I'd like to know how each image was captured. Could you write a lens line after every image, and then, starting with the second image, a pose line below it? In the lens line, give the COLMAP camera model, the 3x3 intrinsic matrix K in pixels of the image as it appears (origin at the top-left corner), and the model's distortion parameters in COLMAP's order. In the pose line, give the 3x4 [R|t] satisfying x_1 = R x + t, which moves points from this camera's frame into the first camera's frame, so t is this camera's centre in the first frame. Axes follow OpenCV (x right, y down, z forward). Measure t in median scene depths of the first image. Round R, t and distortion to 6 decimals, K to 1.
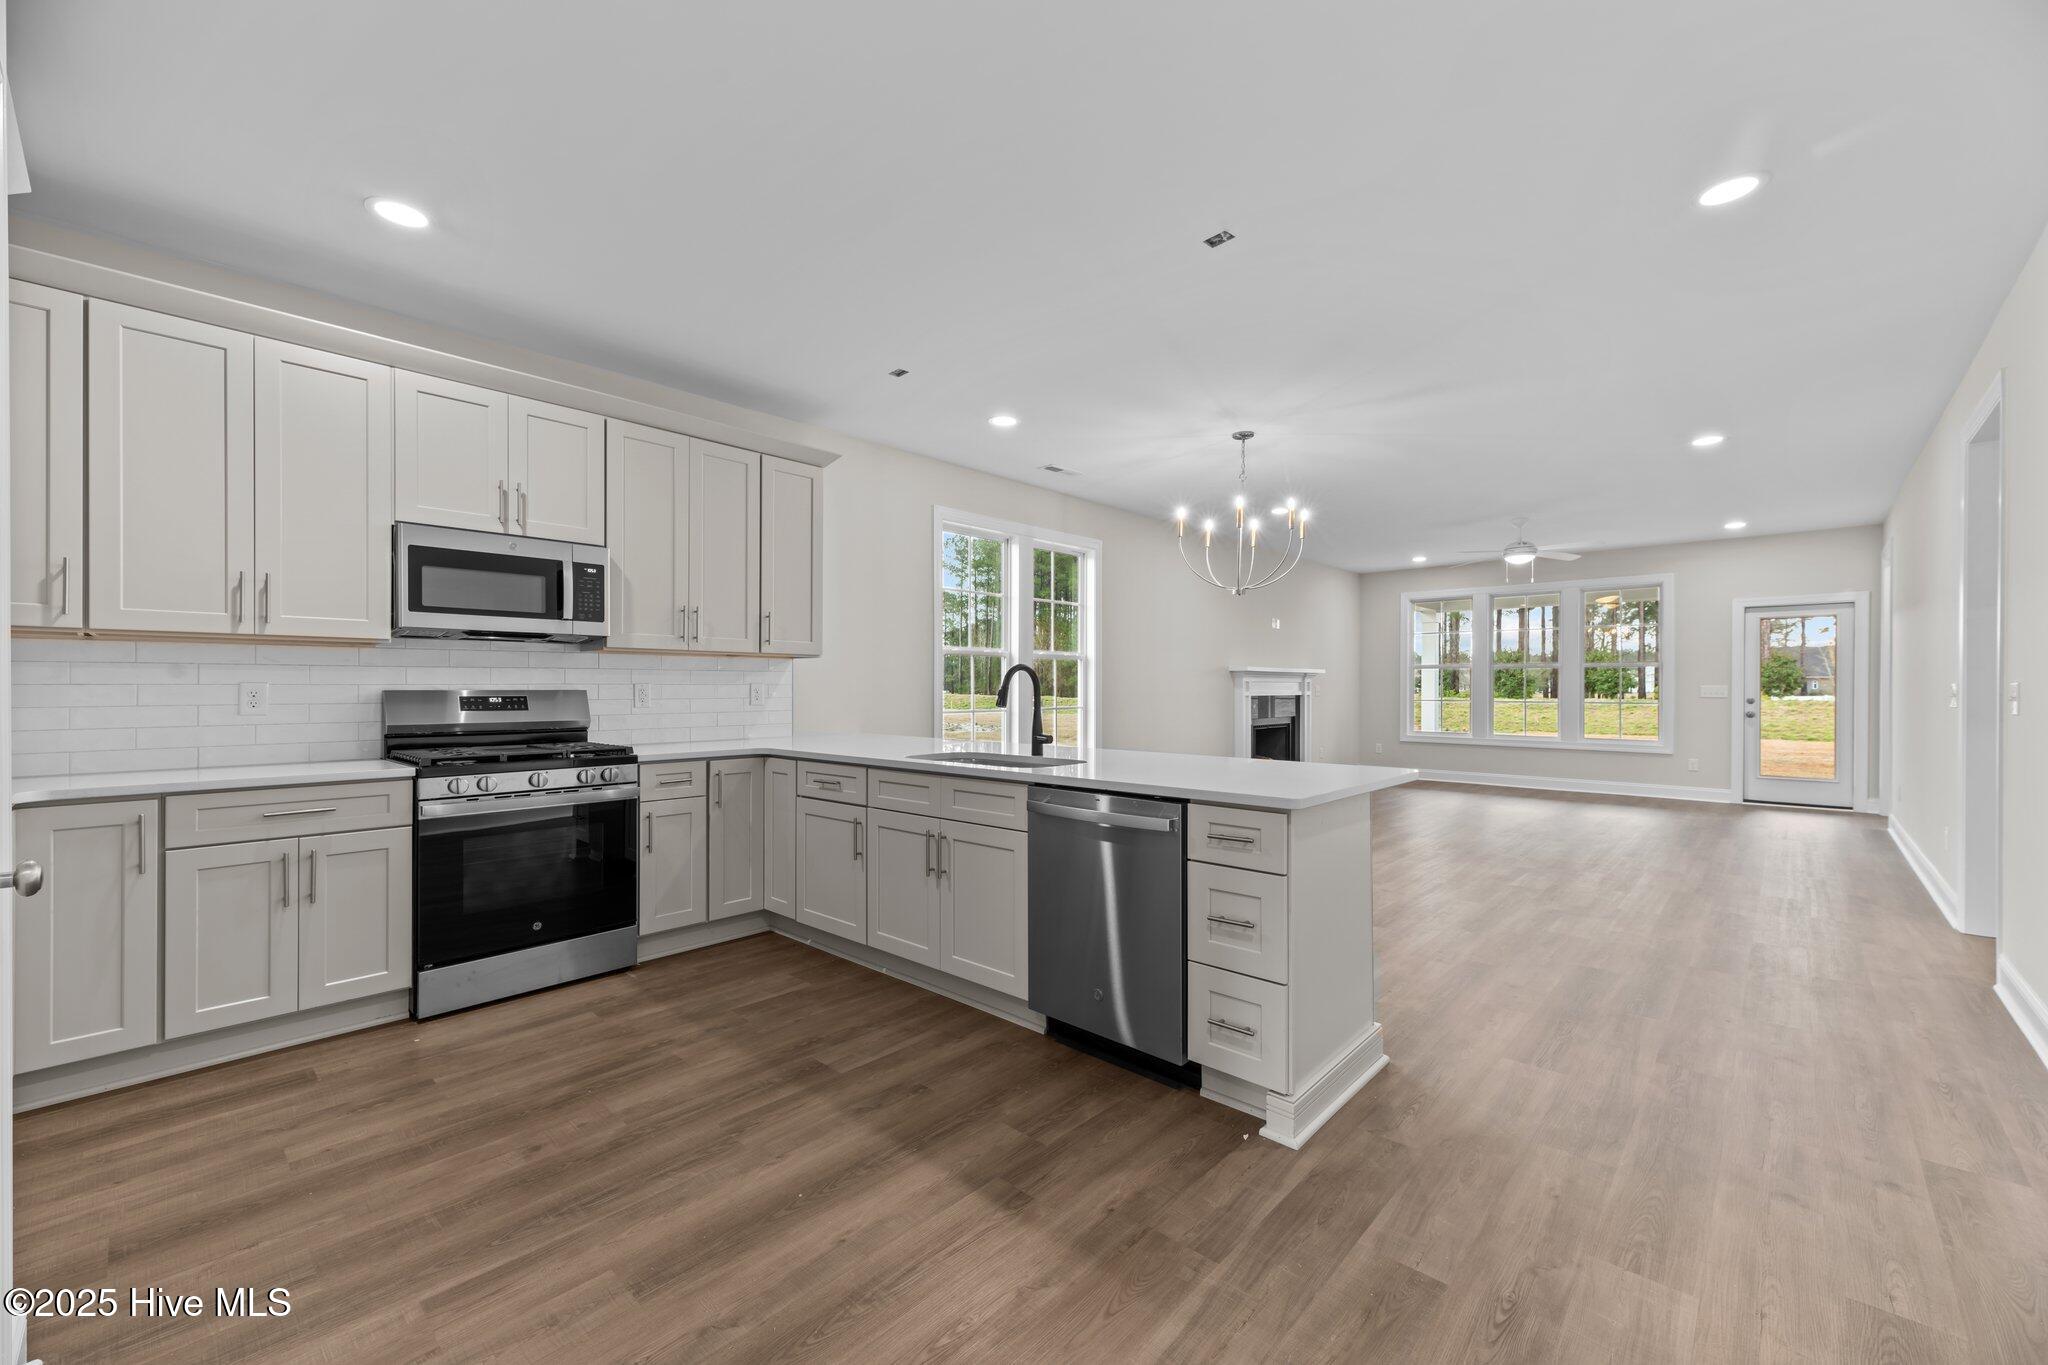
lens RADIAL K [[818.4, 0, 1028.5], [0, 818.4, 686.6], [0, 0, 1]] dist [0.018441, -0.003612]
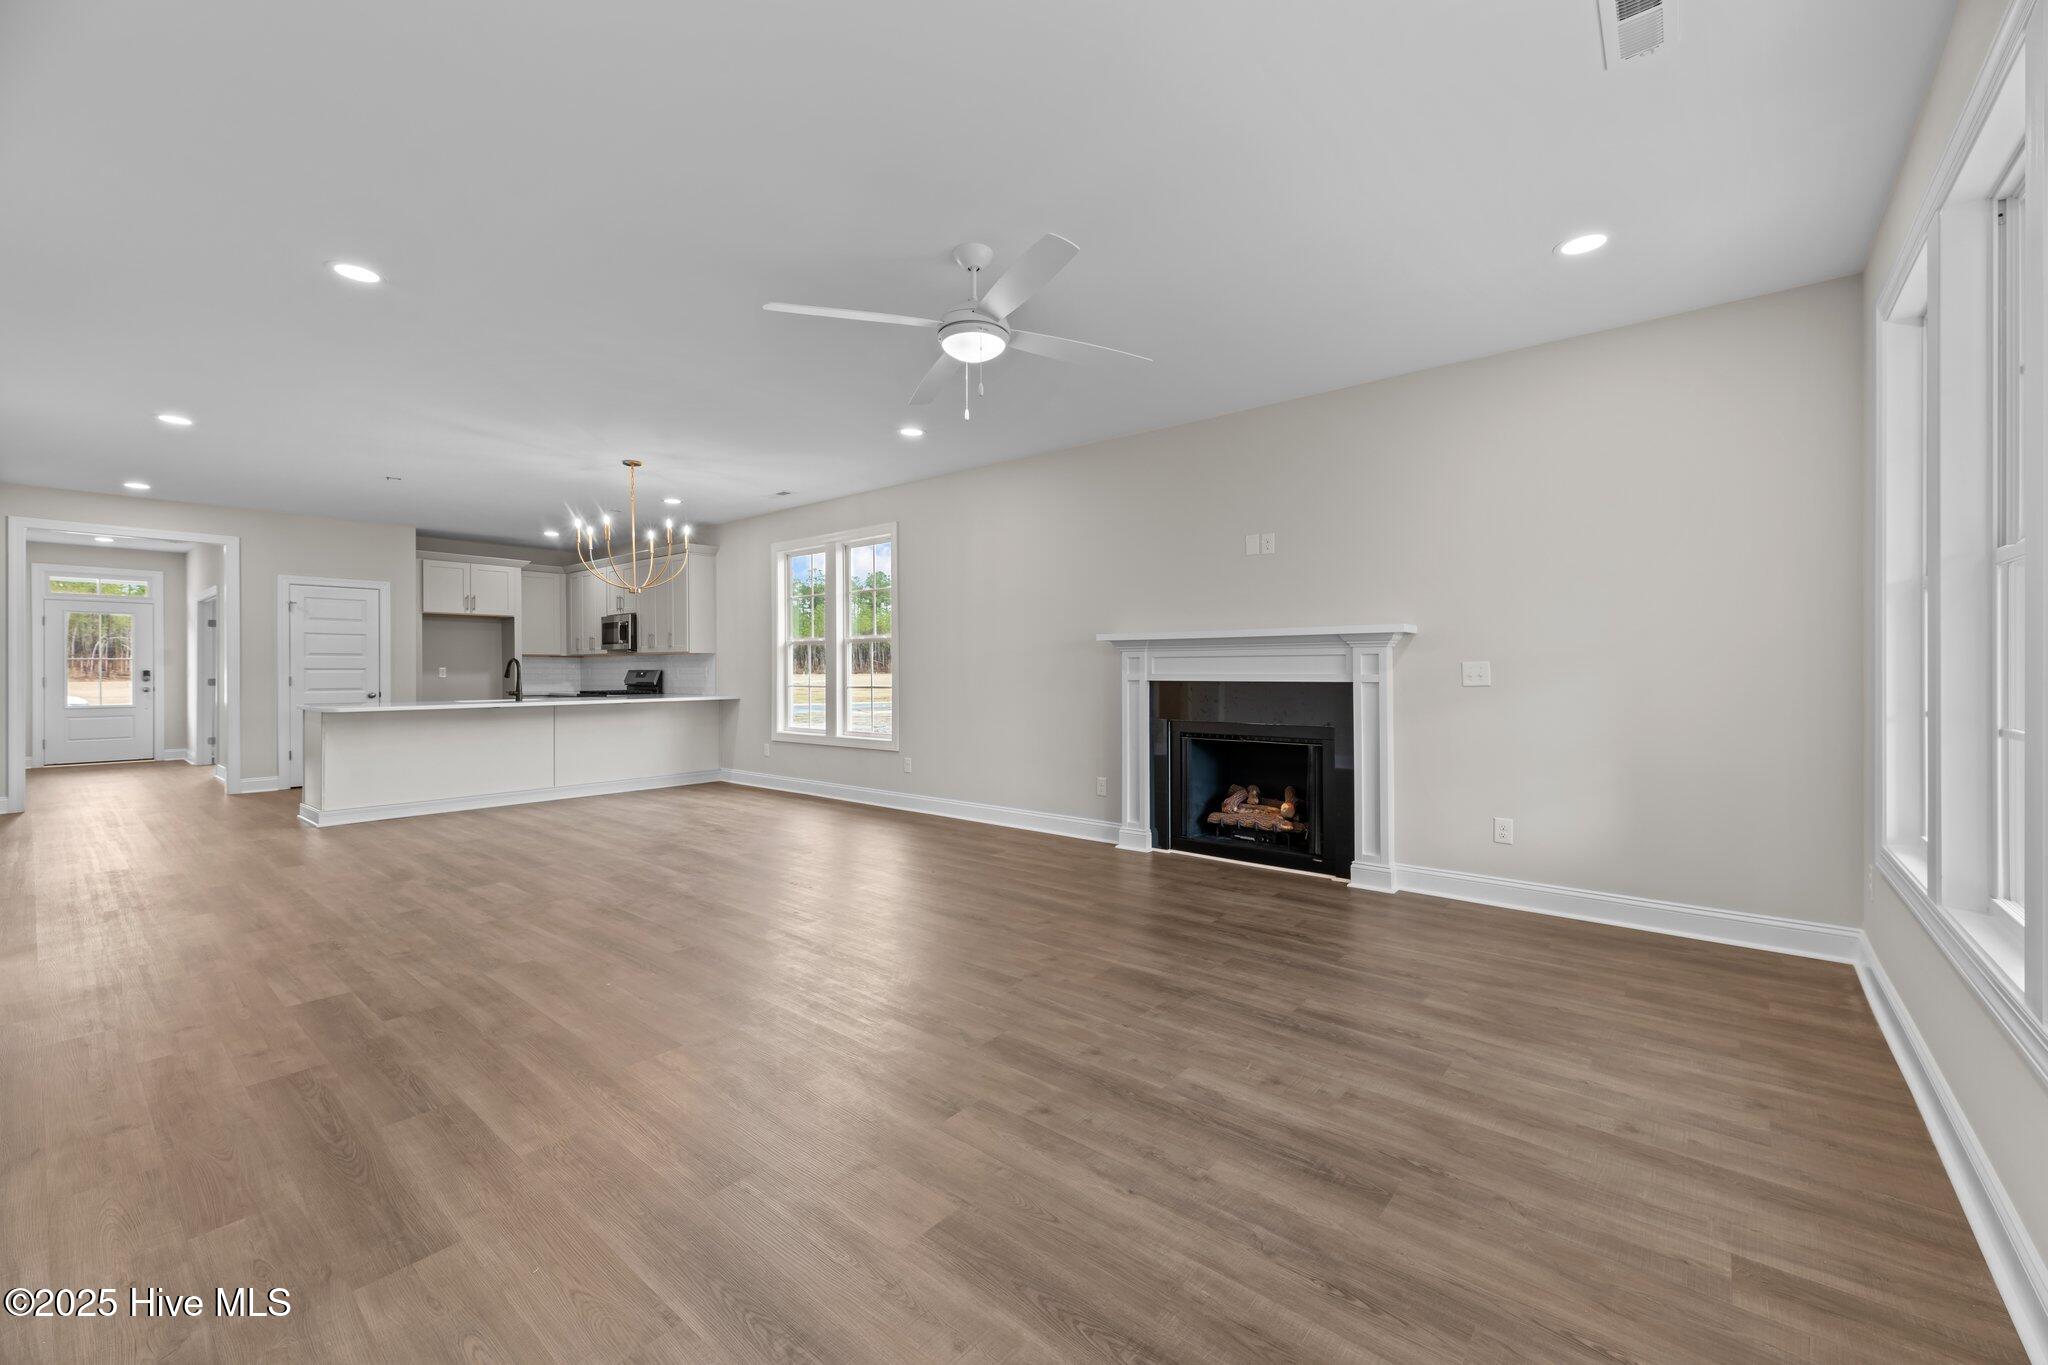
lens RADIAL K [[818.4, 0, 1028.9], [0, 818.4, 669.2], [0, 0, 1]] dist [0.018441, -0.003612]
pose [[0.050828, 0.001336, -0.998707, 2.268131], [0.004525, 0.999989, 0.001568, 0.004867], [0.998697, -0.004598, 0.050822, 2.273535]]
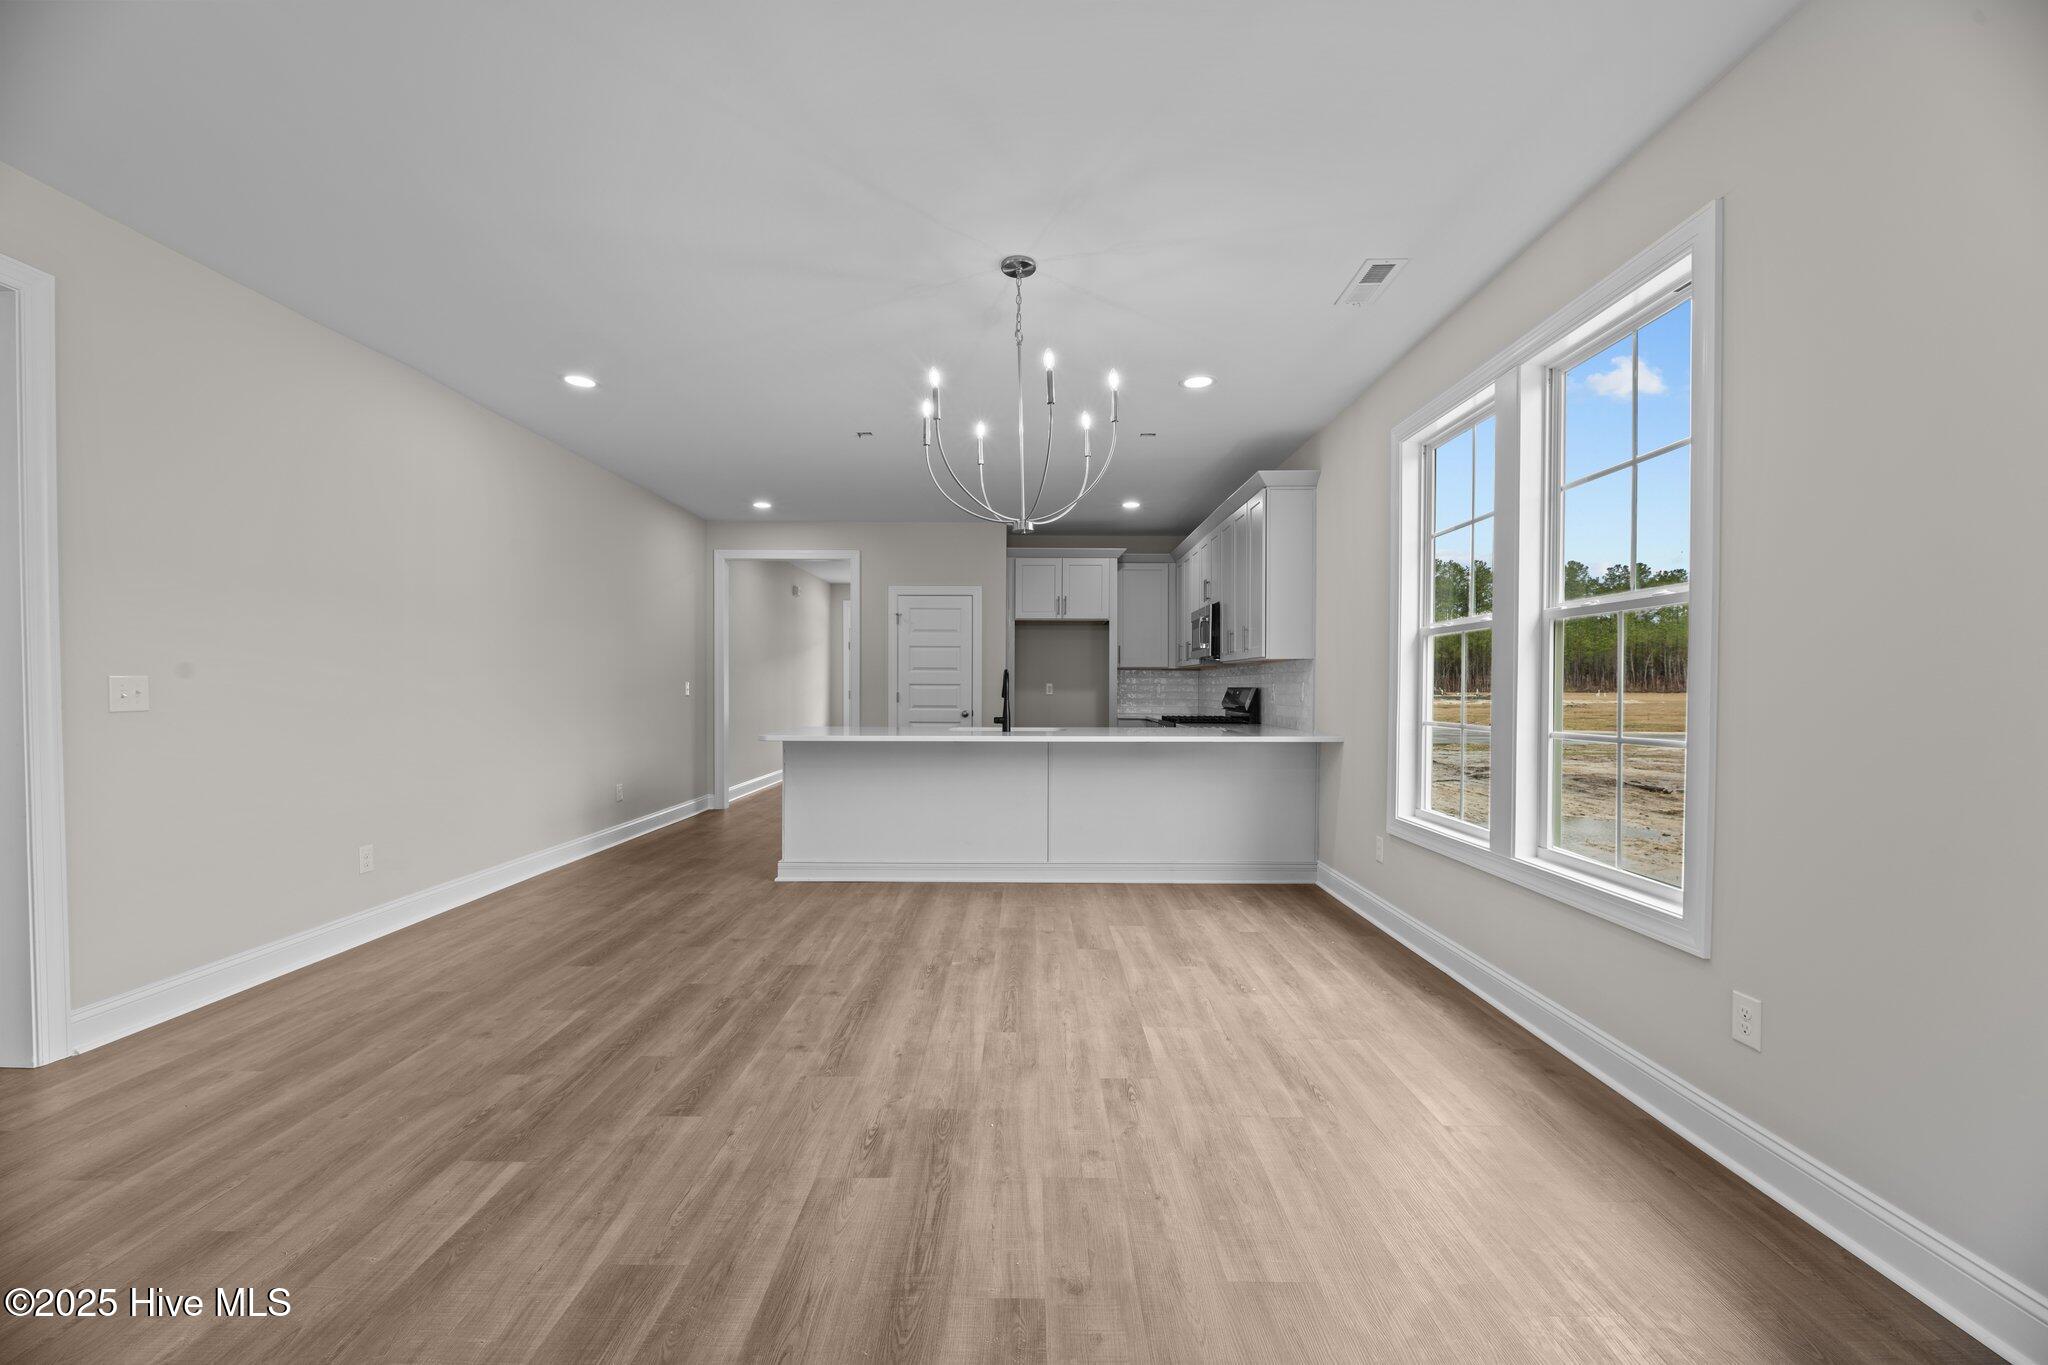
lens RADIAL K [[818.4, 0, 1019.7], [0, 818.4, 708.4], [0, 0, 1]] dist [0.018441, -0.003612]
pose [[-0.745848, 0.020126, -0.665812, 0.992520], [0.002610, 0.999624, 0.027293, 0.002115], [0.666111, 0.018619, -0.745621, 2.167679]]
